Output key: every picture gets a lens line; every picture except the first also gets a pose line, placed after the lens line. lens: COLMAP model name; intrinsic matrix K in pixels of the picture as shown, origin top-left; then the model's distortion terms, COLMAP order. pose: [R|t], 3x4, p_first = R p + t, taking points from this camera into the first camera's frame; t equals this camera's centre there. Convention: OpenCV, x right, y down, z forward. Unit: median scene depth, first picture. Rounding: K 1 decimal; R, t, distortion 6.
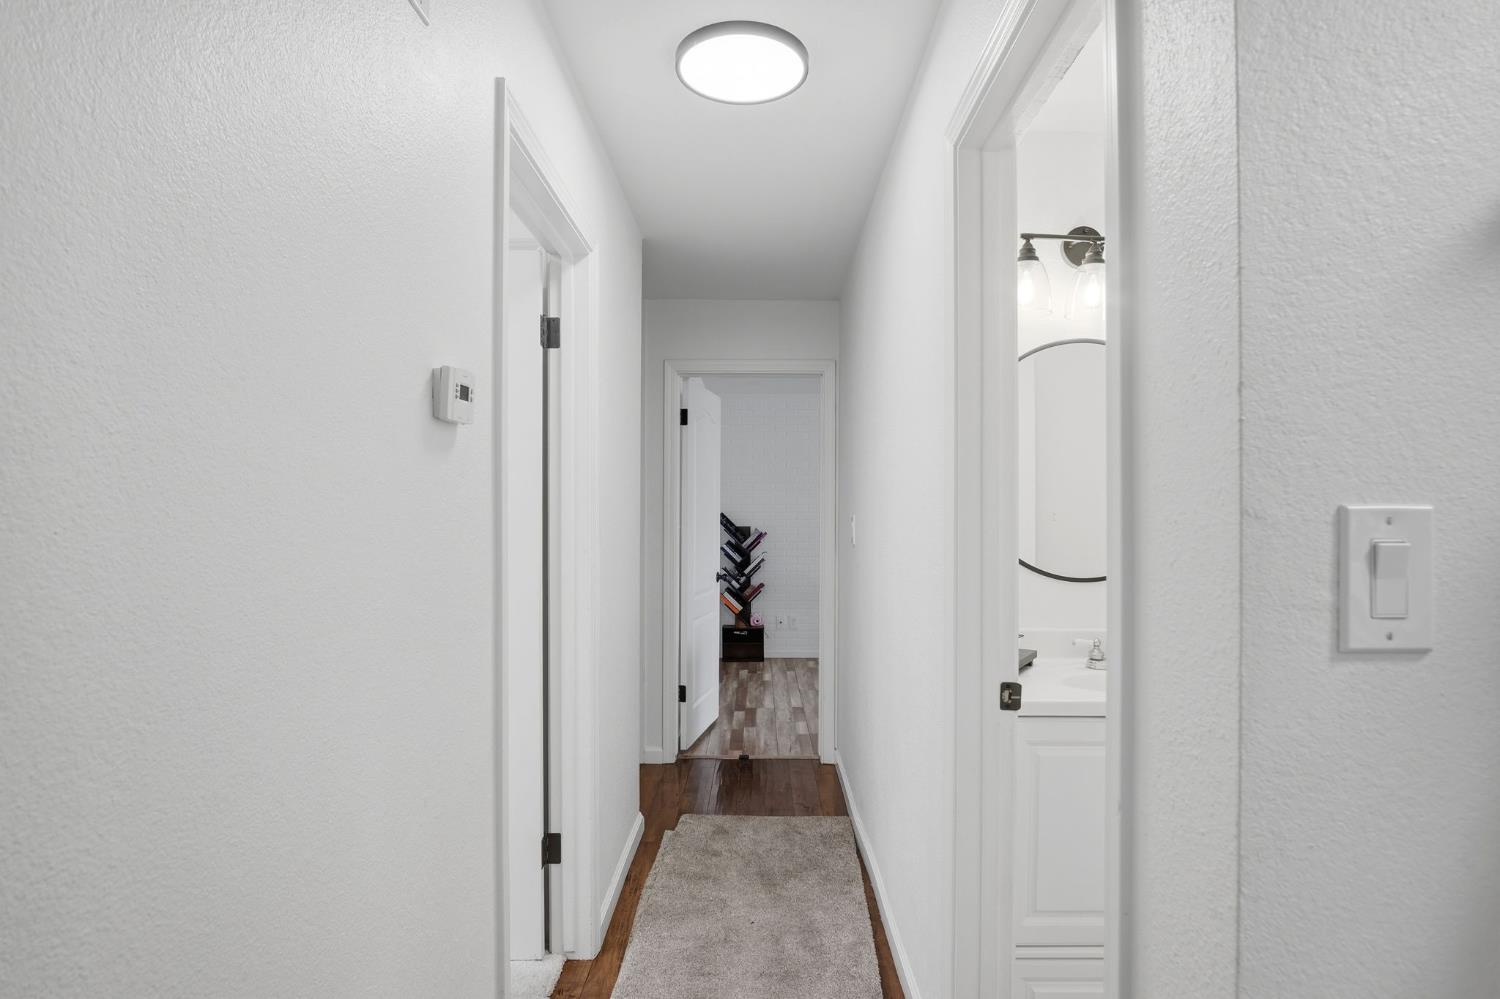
lens RADIAL K [[804.8, 0, 750.8], [0, 804.8, 503.4], [0, 0, 1]] dist [-0.026795, 0.003563]
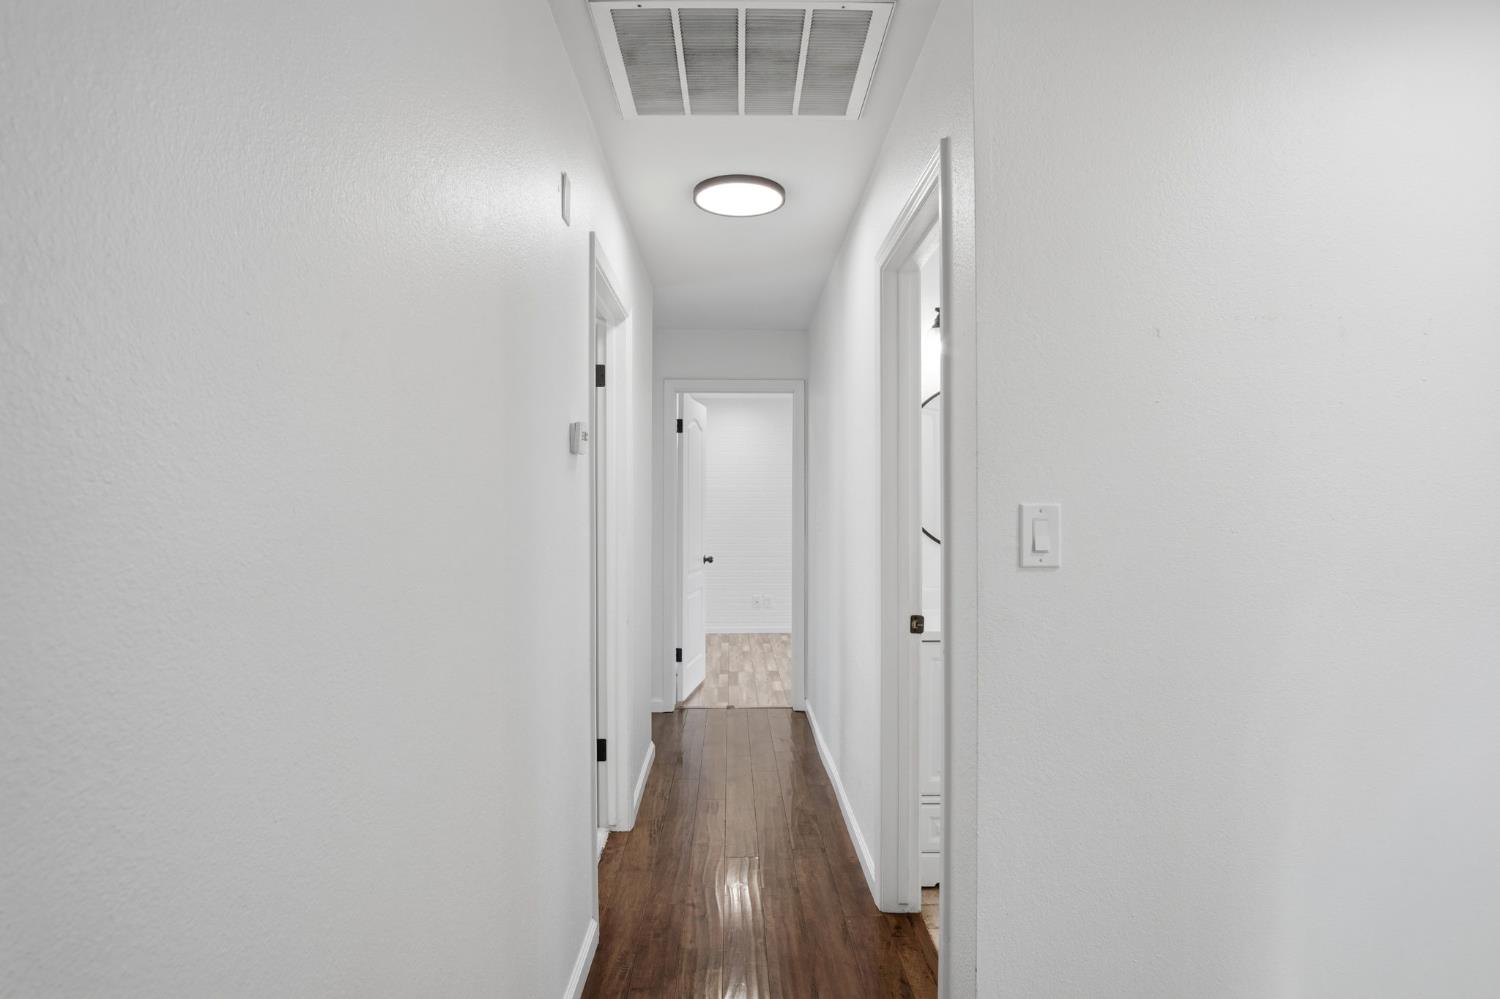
lens RADIAL K [[804.8, 0, 750.0], [0, 804.8, 500.1], [0, 0, 1]] dist [-0.026795, 0.003563]
pose [[0.999367, -0.002563, 0.035484, -0.020213], [0.002299, 0.999969, 0.007491, -0.004500], [-0.035503, -0.007404, 0.999342, -0.203941]]
